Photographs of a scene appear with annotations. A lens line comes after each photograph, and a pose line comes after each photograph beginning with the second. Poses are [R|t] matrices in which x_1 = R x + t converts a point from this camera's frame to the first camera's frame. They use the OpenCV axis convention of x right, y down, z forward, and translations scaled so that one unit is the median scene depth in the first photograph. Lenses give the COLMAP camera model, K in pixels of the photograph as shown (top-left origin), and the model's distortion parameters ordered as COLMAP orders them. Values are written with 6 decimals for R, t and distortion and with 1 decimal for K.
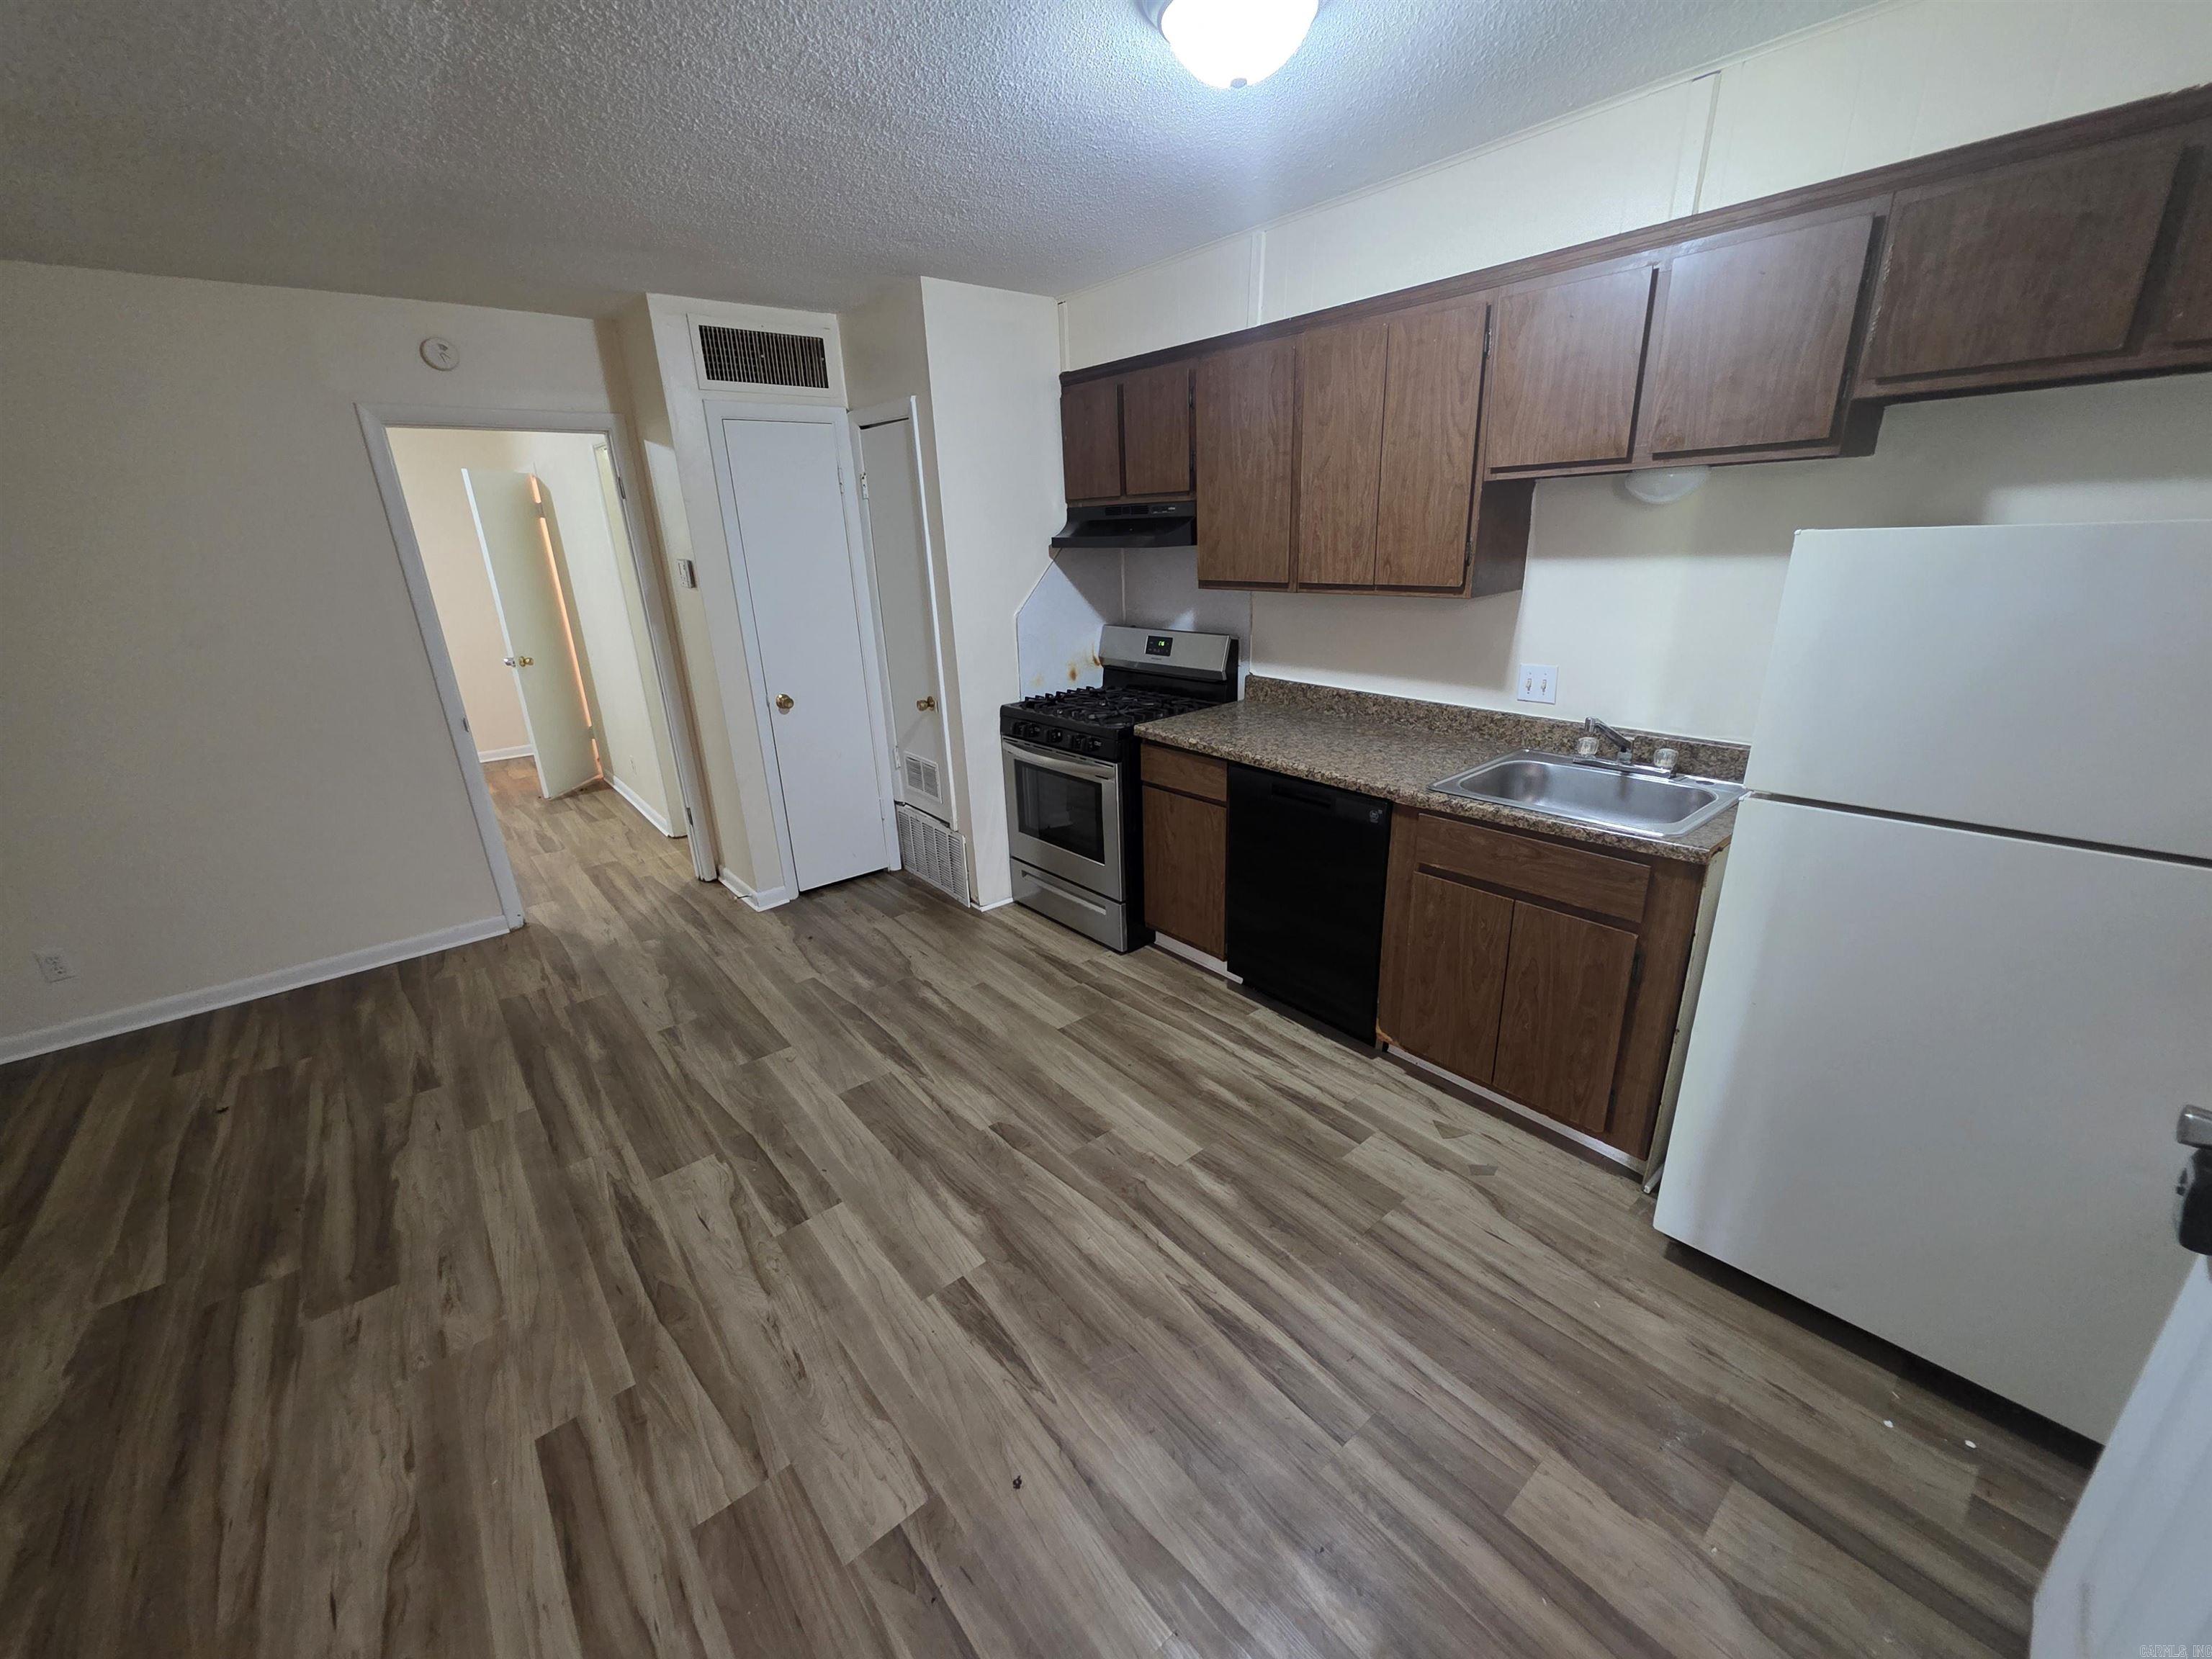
lens RADIAL K [[875.8, 0, 1103.9], [0, 875.8, 837.0], [0, 0, 1]] dist [0.001616, -0.000318]
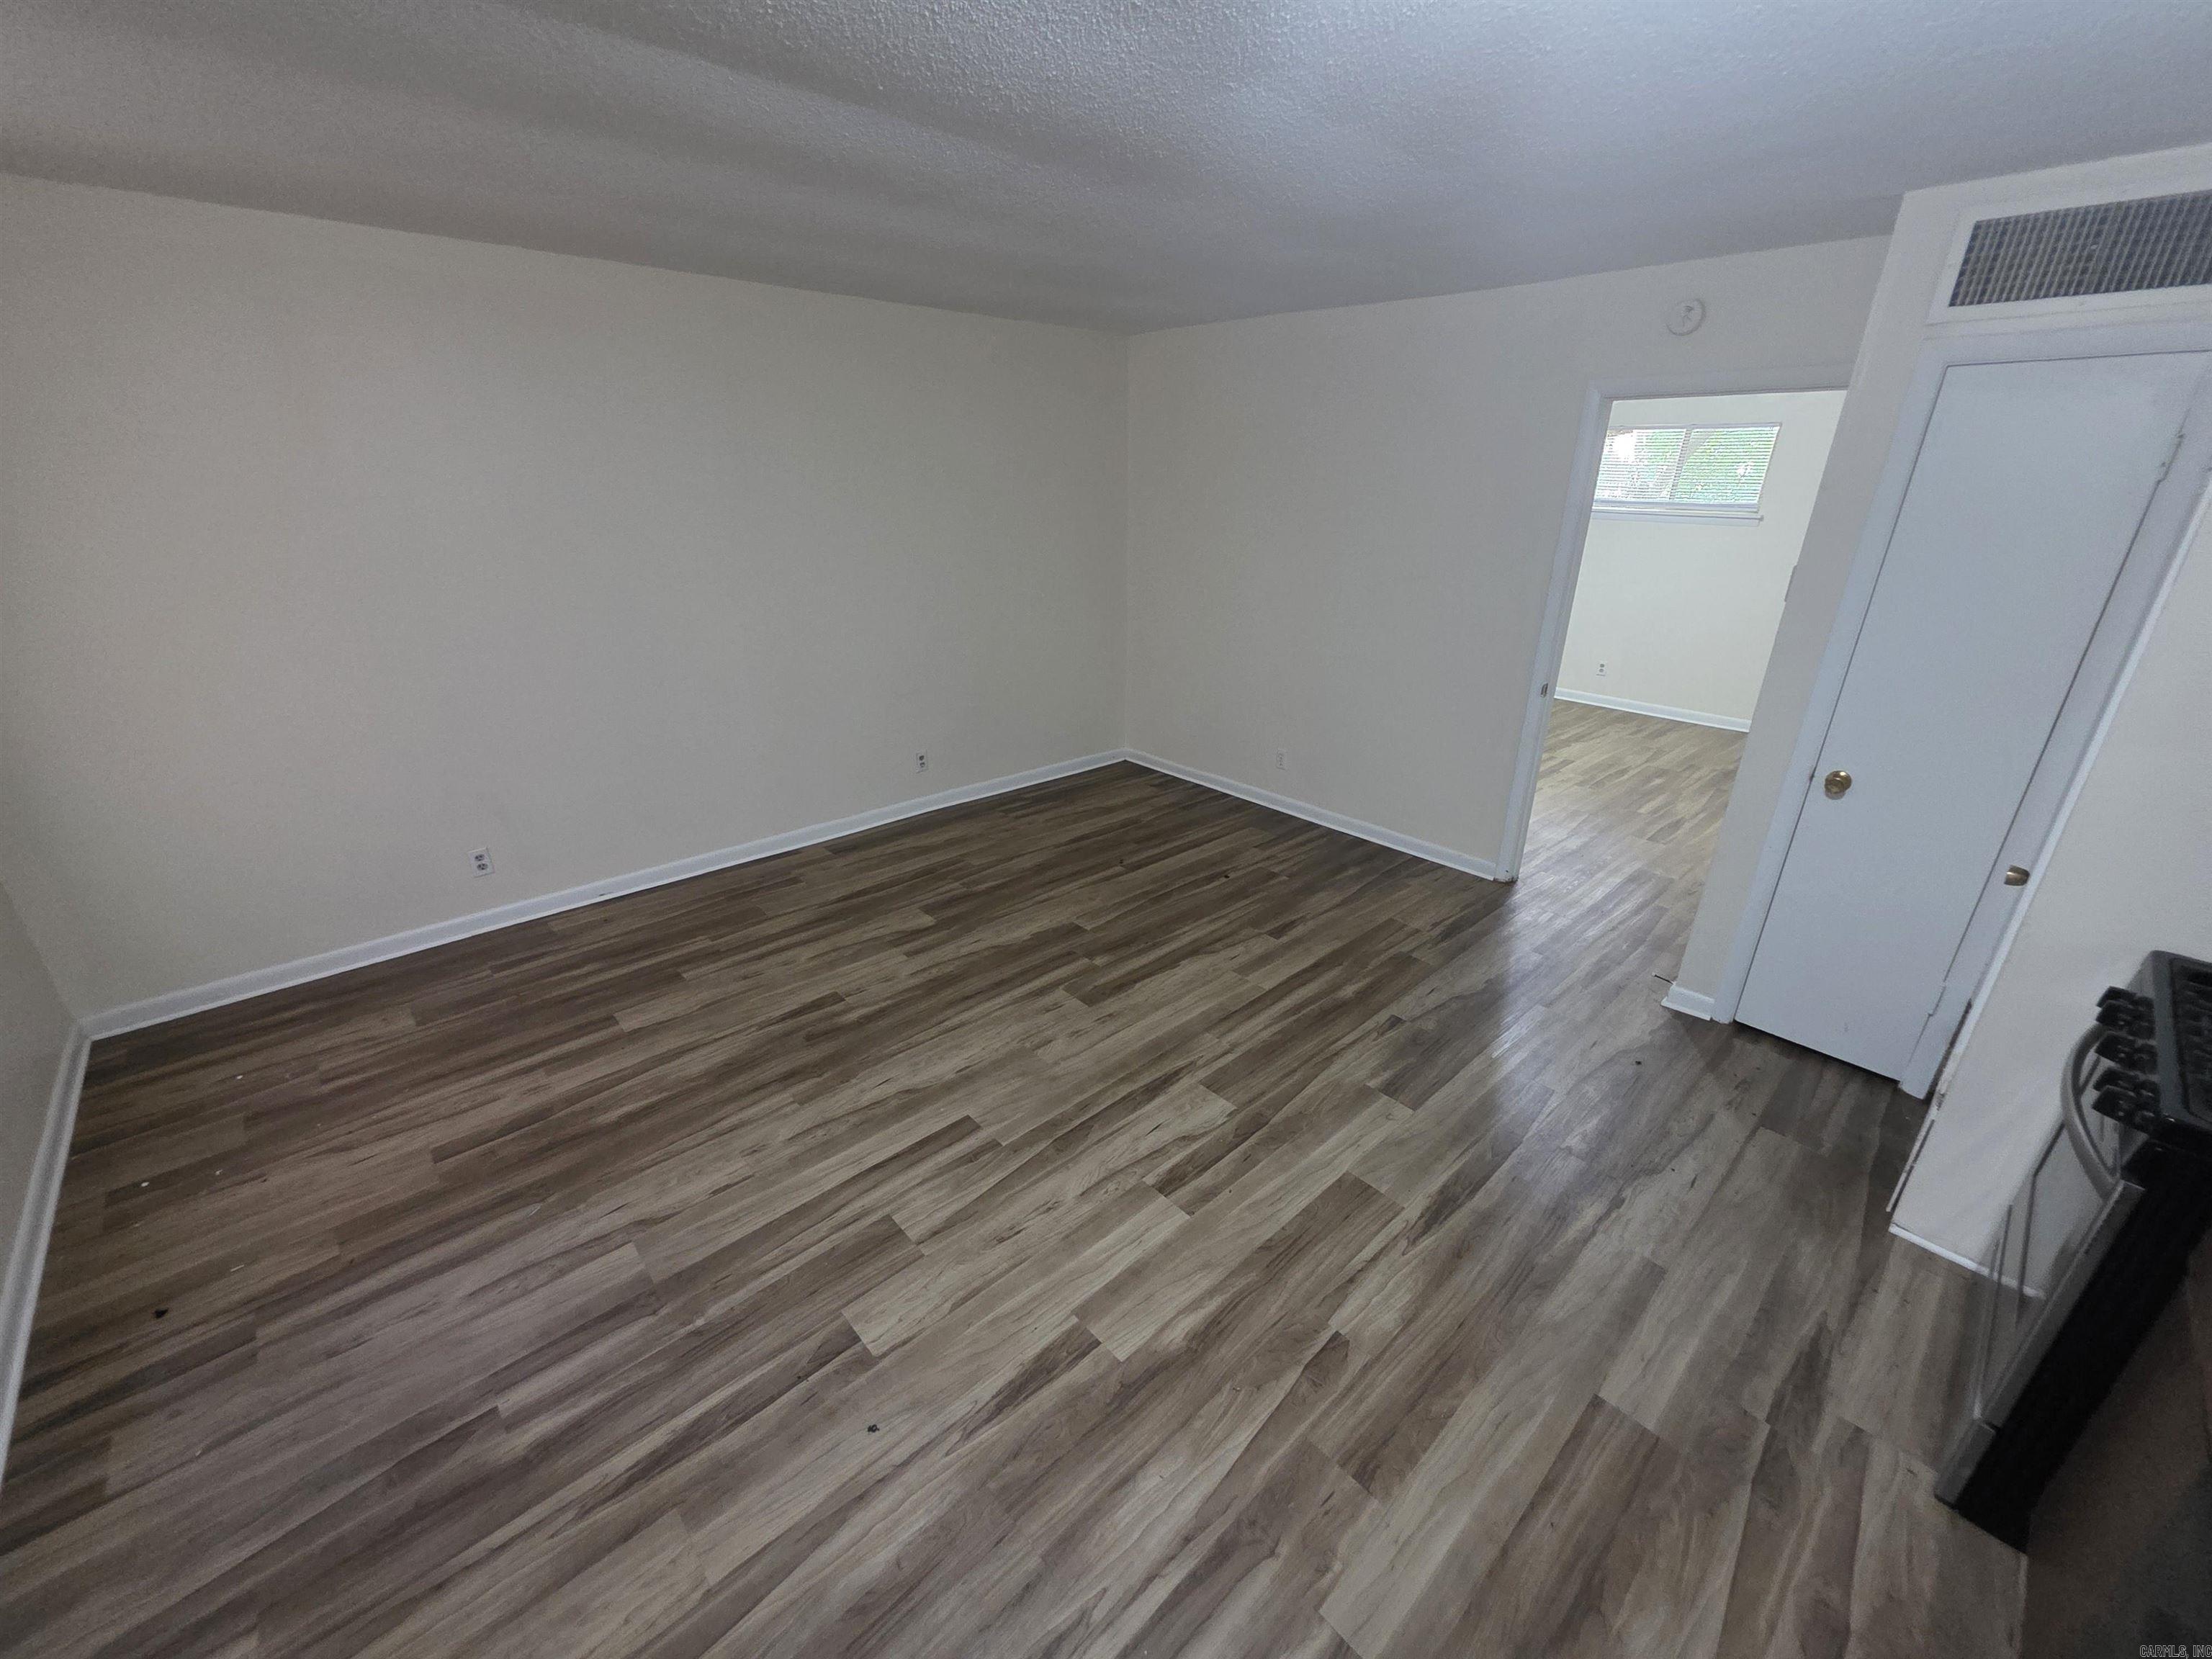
lens RADIAL K [[885.9, 0, 1106.9], [0, 885.9, 837.9], [0, 0, 1]] dist [0.002658, -0.000607]
pose [[0.052130, 0.415992, -0.907873, 0.444231], [-0.343880, 0.860987, 0.374763, -0.310599], [0.937565, 0.292663, 0.187934, 0.592449]]
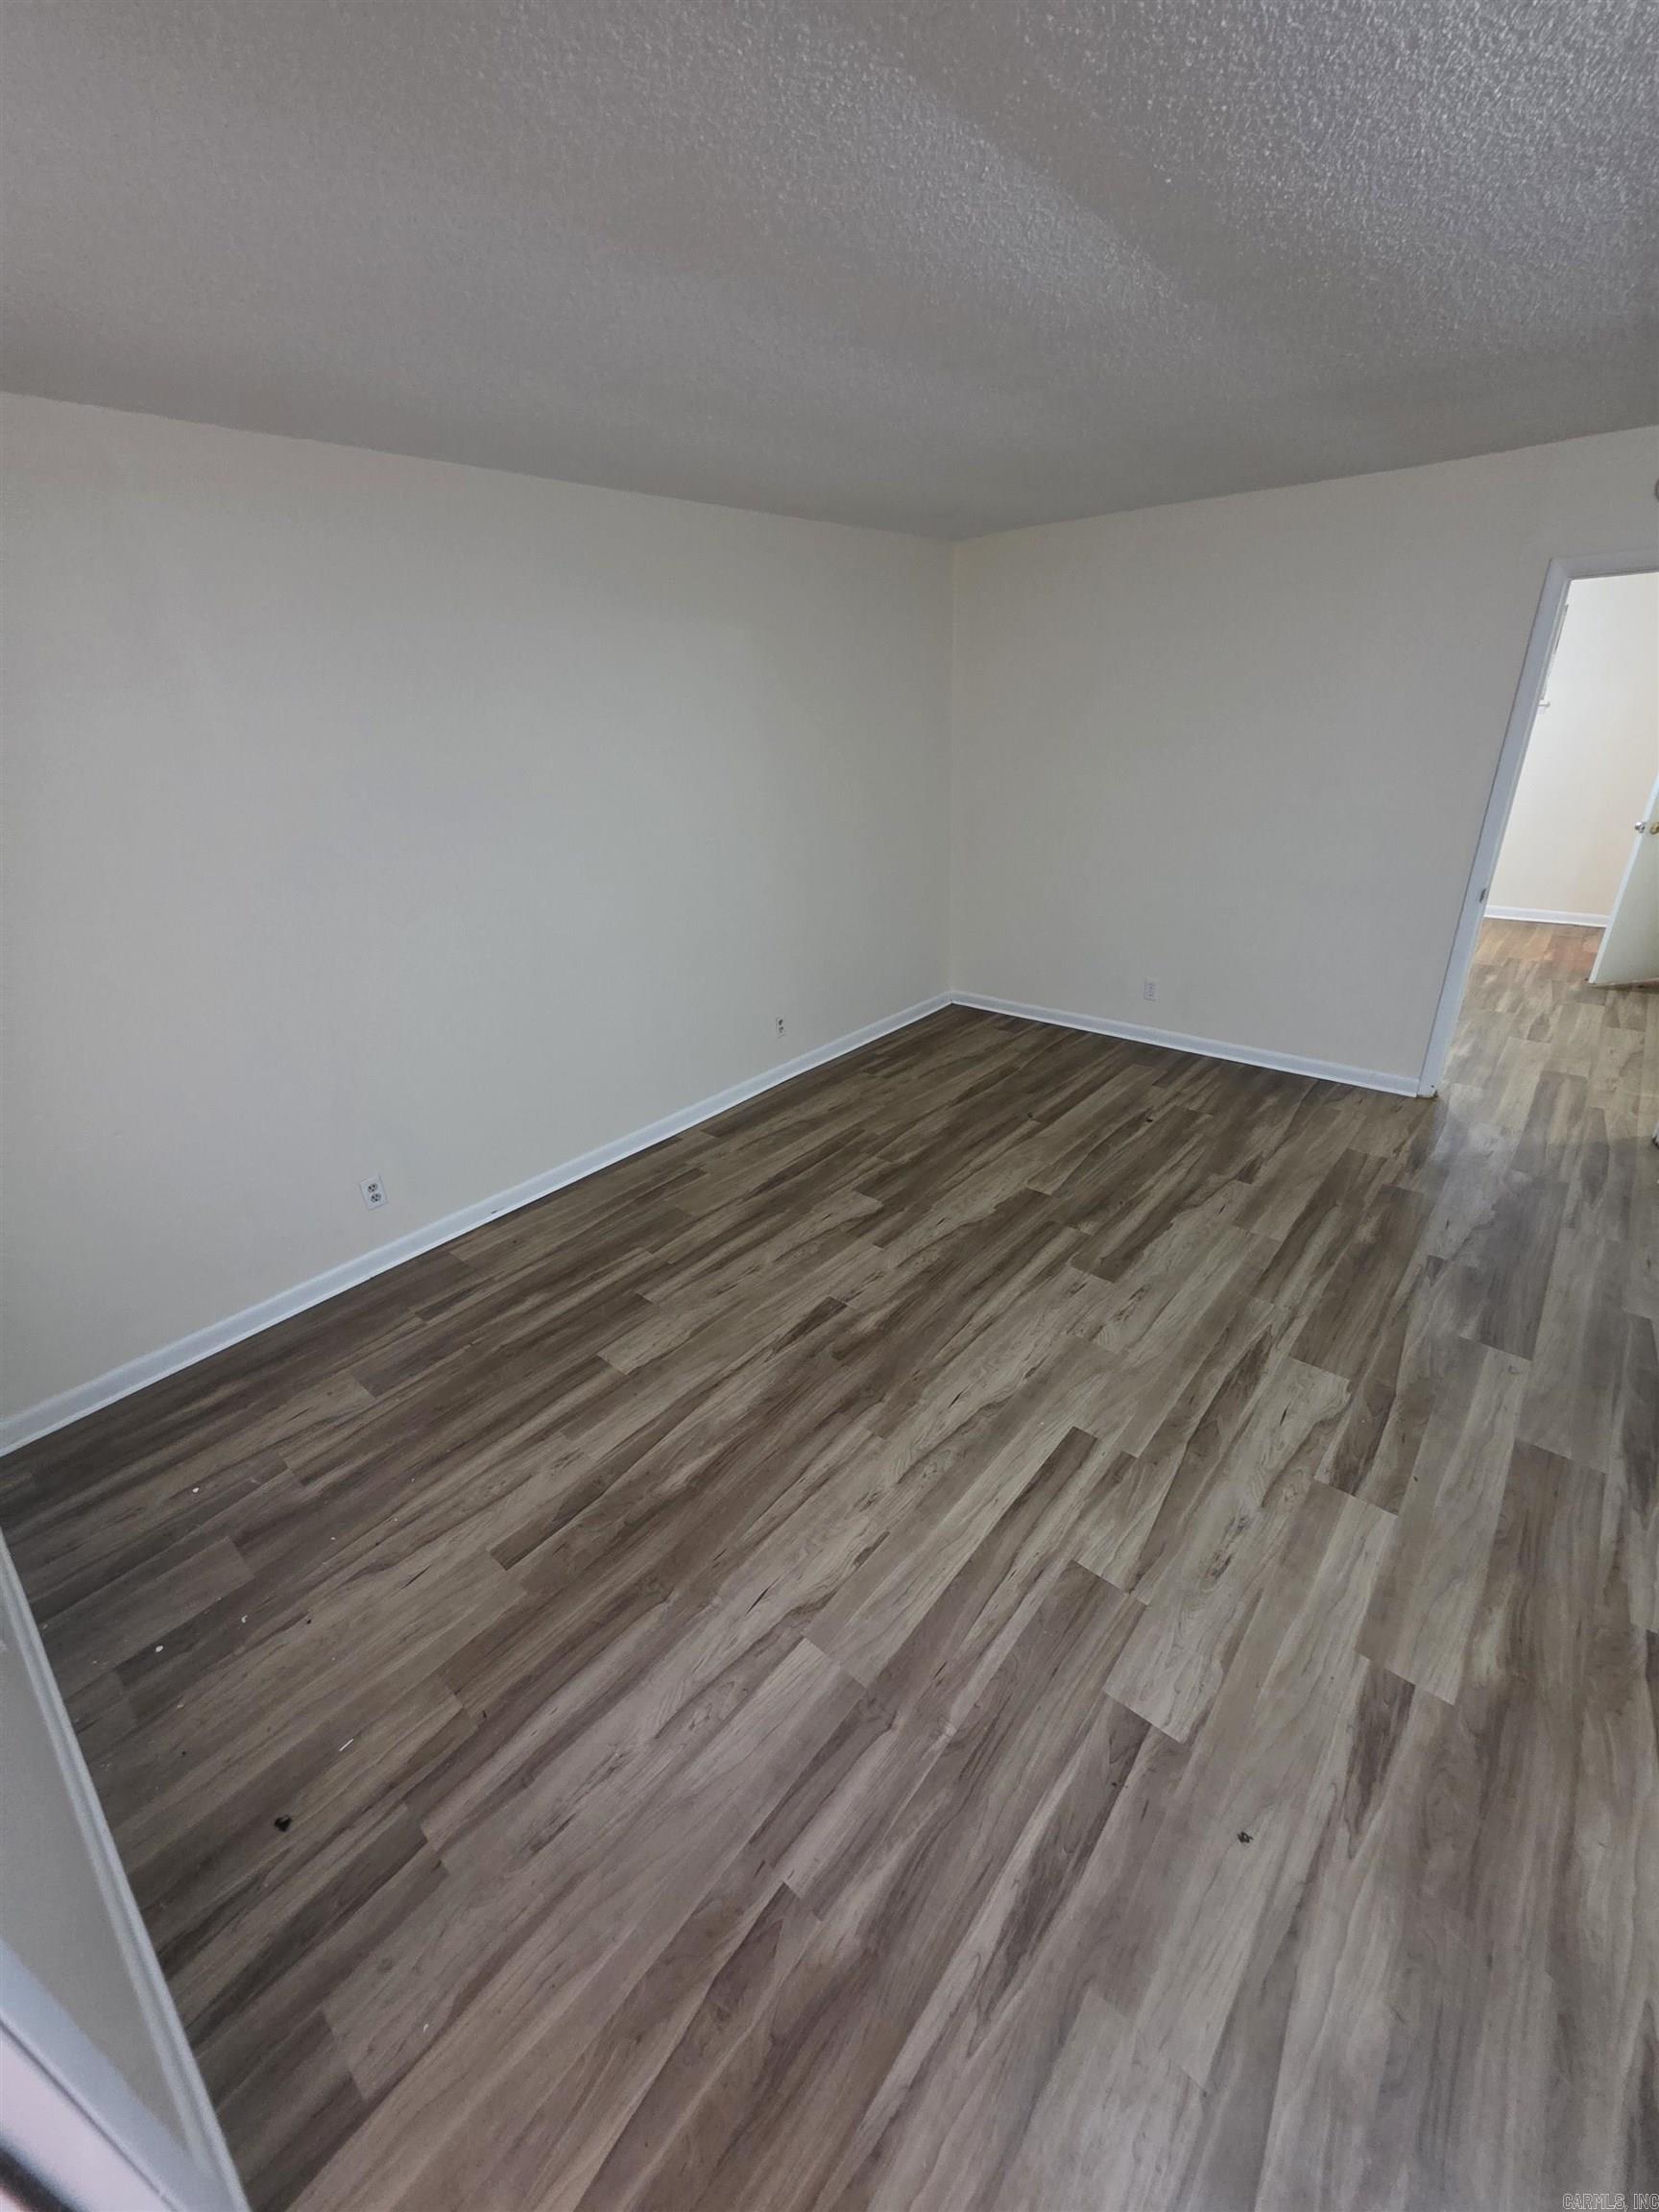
lens RADIAL K [[885.9, 0, 829.5], [0, 885.9, 1106.0], [0, 0, 1]] dist [0.002658, -0.000607]
pose [[0.168760, 0.438873, -0.882559, 0.228753], [-0.292297, 0.877407, 0.380419, -0.135149], [0.941319, 0.193770, 0.276353, 0.110080]]
